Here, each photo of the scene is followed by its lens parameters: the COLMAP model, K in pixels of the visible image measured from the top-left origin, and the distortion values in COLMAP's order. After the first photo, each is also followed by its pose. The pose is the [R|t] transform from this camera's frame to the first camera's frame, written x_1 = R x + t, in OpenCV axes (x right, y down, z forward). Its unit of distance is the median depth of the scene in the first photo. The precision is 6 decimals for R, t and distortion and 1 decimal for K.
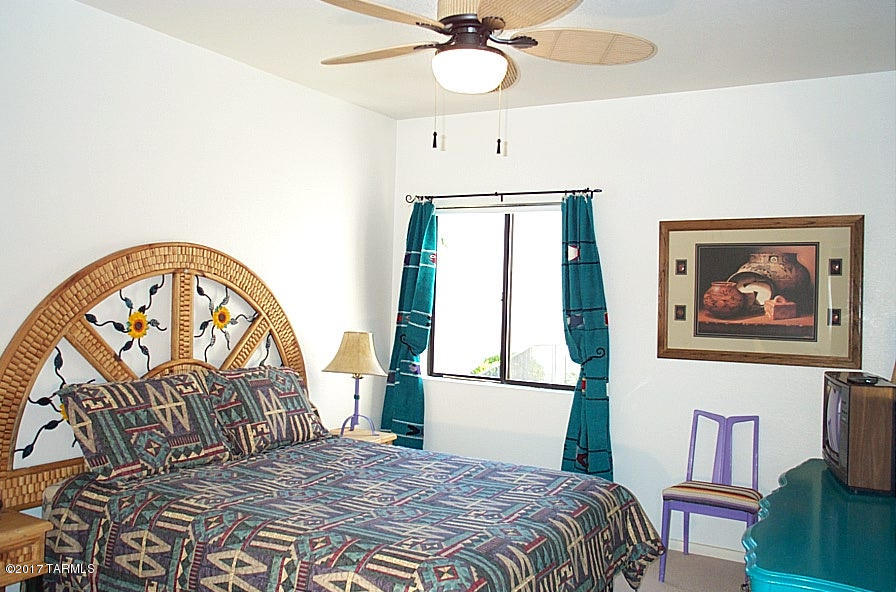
lens RADIAL K [[761.9, 0, 448.0], [0, 761.9, 296.0], [0, 0, 1]] dist [-0.117430, 0.128741]
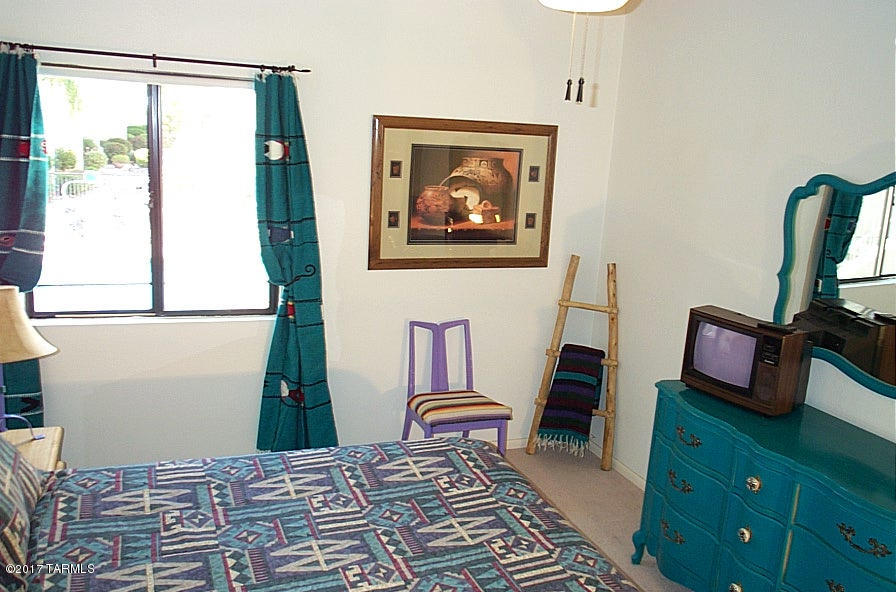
lens RADIAL K [[761.9, 0, 448.0], [0, 761.9, 296.0], [0, 0, 1]] dist [-0.117430, 0.128741]
pose [[0.604600, -0.160139, 0.780266, -0.386864], [-0.046234, 0.970875, 0.235085, -0.107923], [-0.795186, -0.178207, 0.579587, 0.402709]]
